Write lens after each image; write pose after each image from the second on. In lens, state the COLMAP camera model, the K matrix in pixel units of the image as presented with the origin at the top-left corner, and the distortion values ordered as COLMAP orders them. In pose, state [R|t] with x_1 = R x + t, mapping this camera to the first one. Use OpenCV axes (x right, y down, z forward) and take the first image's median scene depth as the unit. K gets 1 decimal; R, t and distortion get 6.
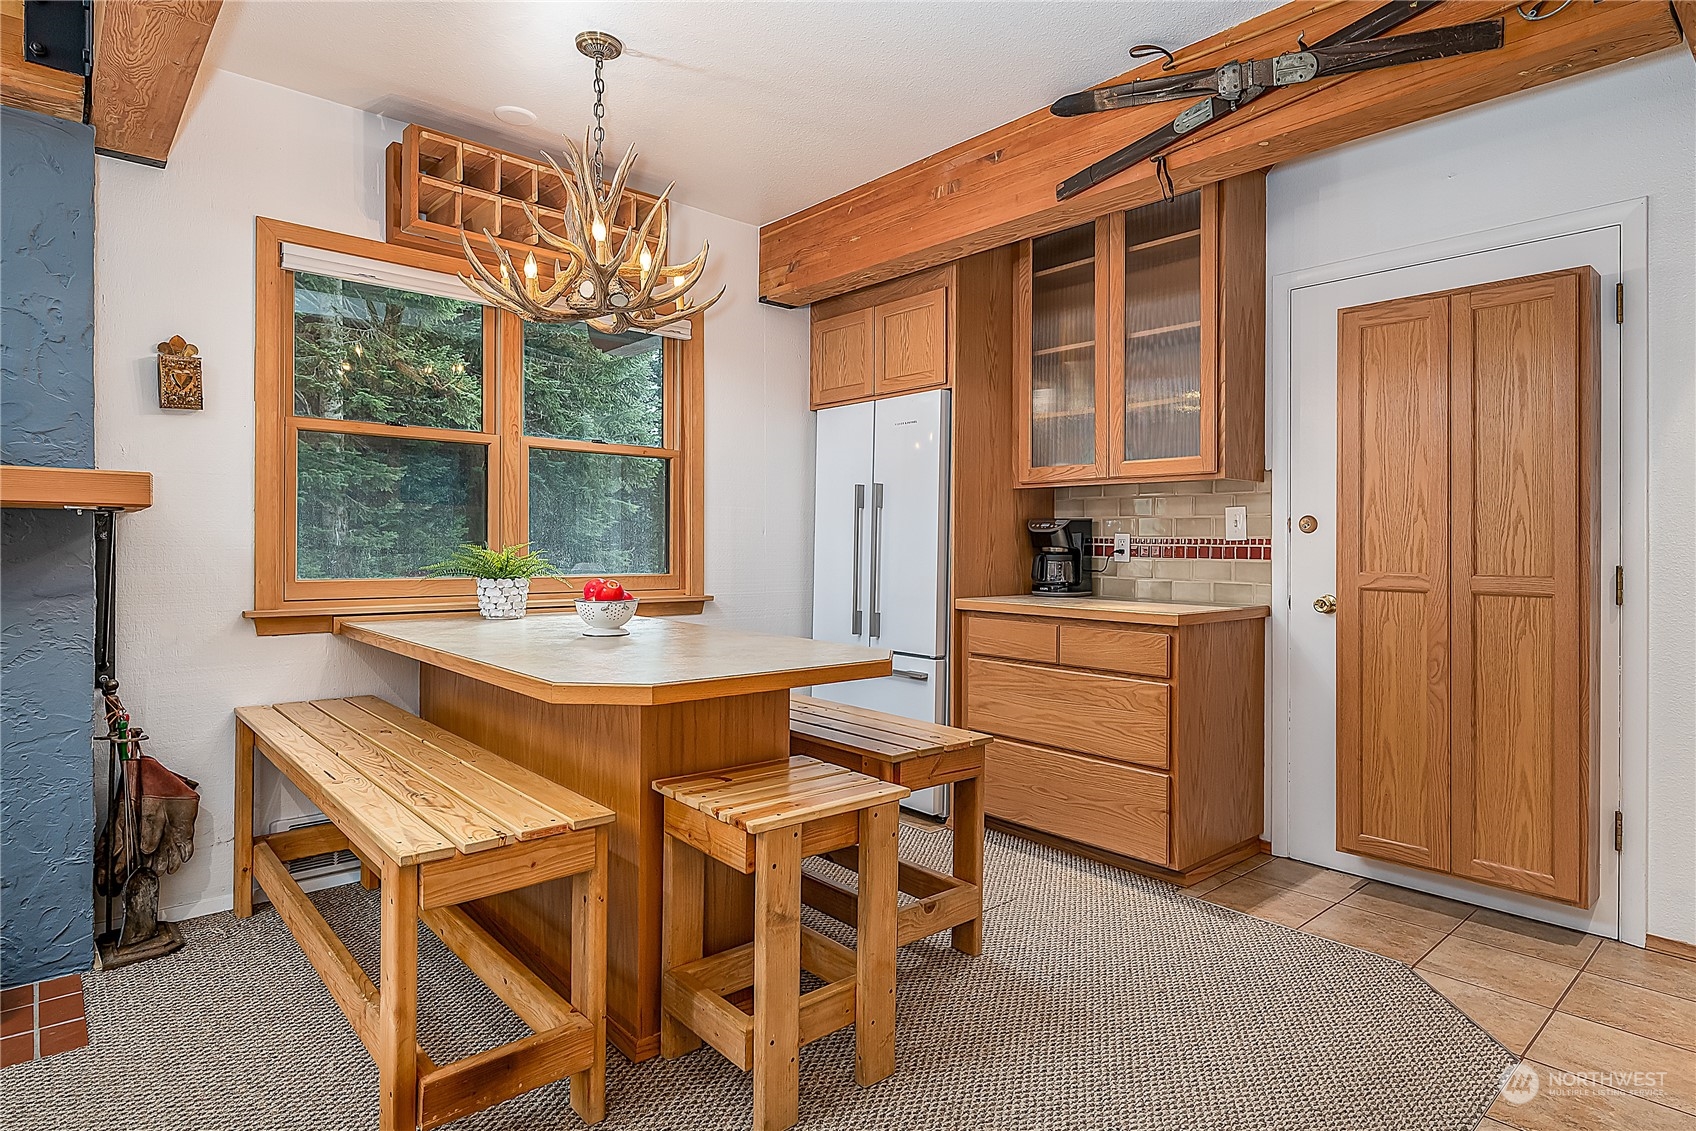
lens RADIAL K [[909.7, 0, 848.5], [0, 909.7, 537.6], [0, 0, 1]] dist [-0.004681, -0.000912]
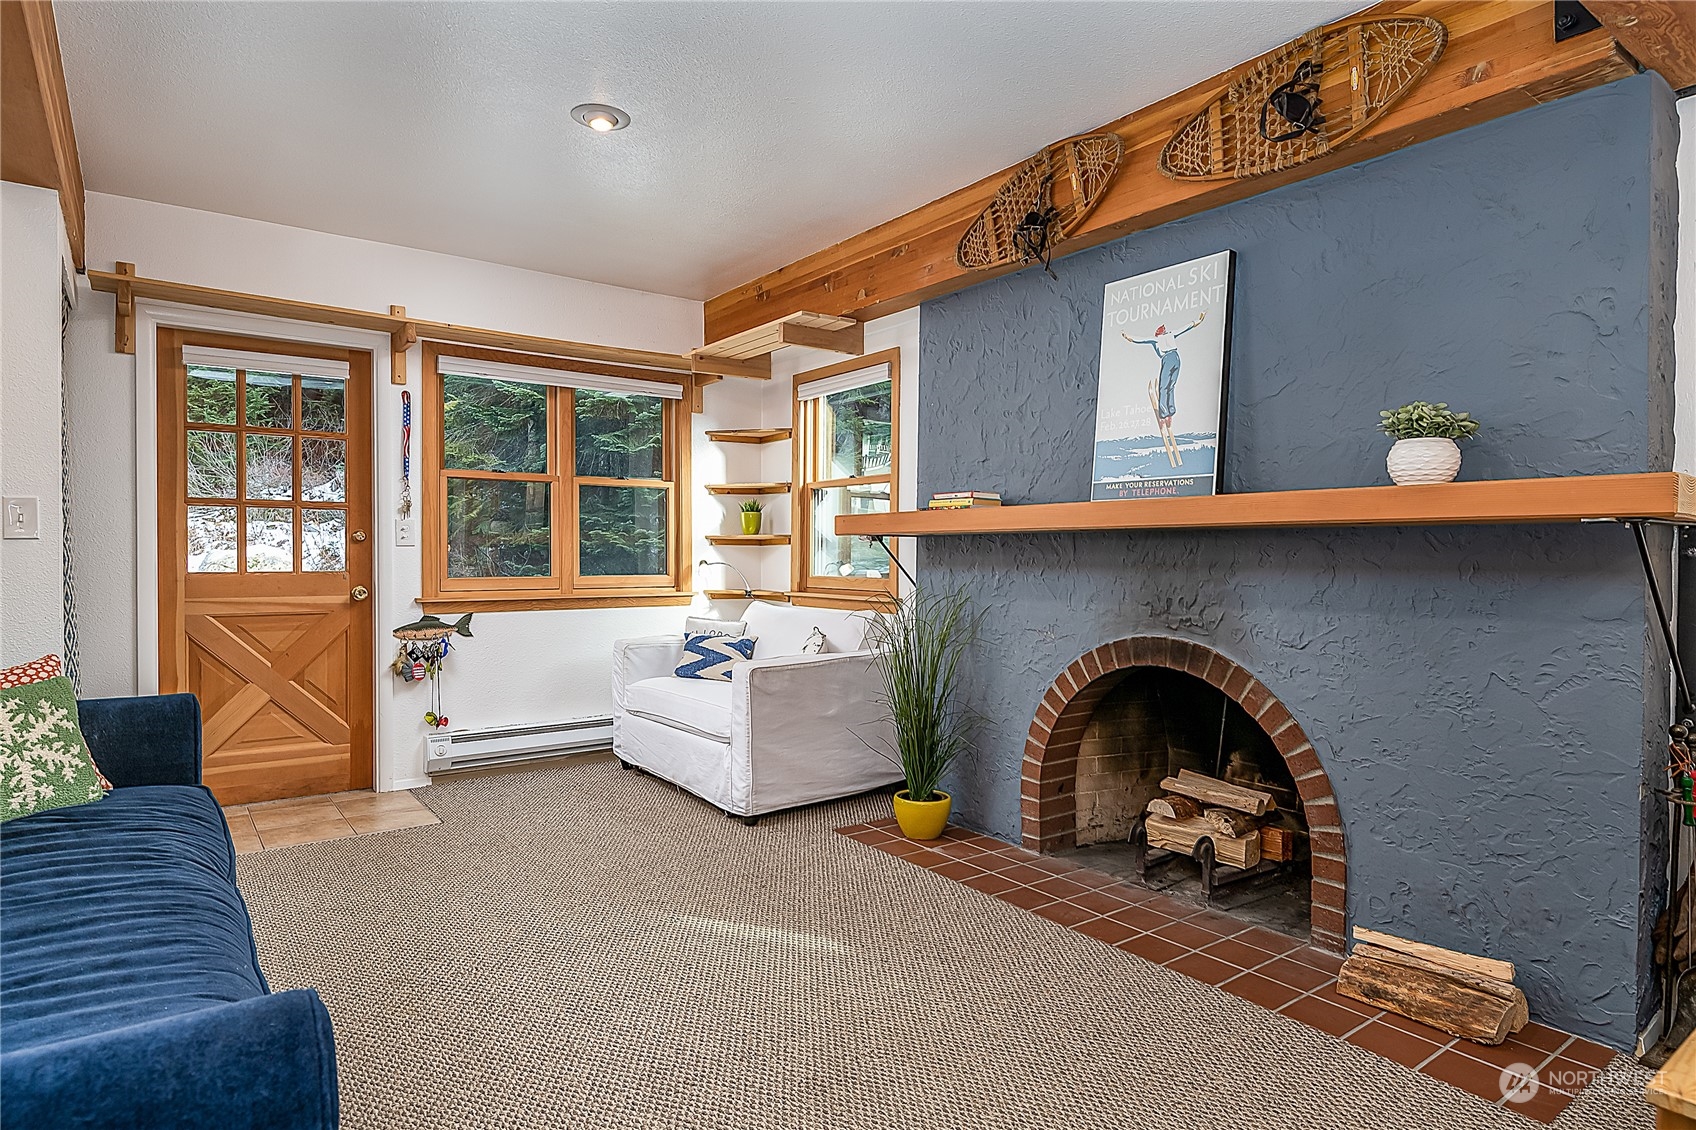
lens RADIAL K [[950.5, 0, 873.8], [0, 950.5, 566.2], [0, 0, 1]] dist [0.004164, -0.002302]
pose [[-0.076172, 0.003417, -0.997089, 0.087595], [-0.000175, 0.999994, 0.003440, 0.006539], [0.997095, 0.000436, -0.076171, 0.253974]]
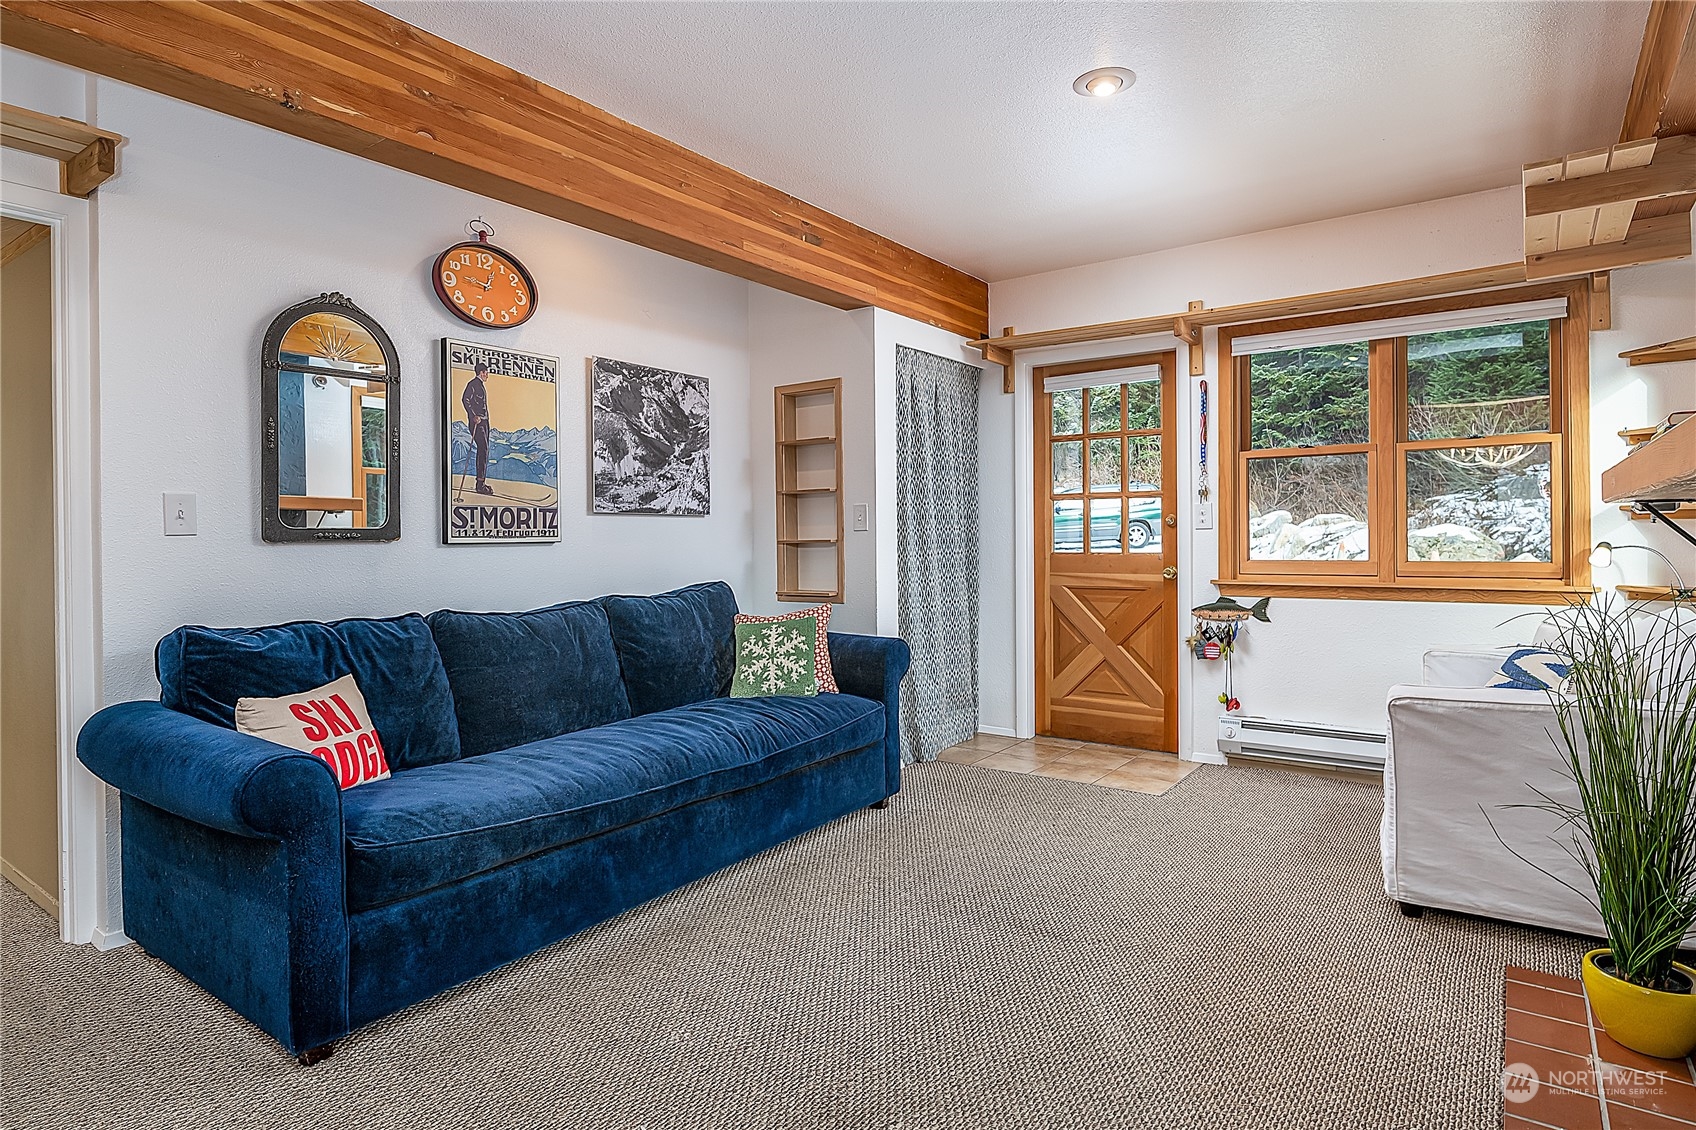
lens RADIAL K [[918.7, 0, 847.8], [0, 918.7, 510.8], [0, 0, 1]] dist [0.002766, 0.000992]
pose [[-0.978683, -0.005625, -0.205300, -0.428619], [0.001276, 0.999439, -0.033466, 0.000460], [0.205373, -0.033015, -0.978127, 0.728759]]
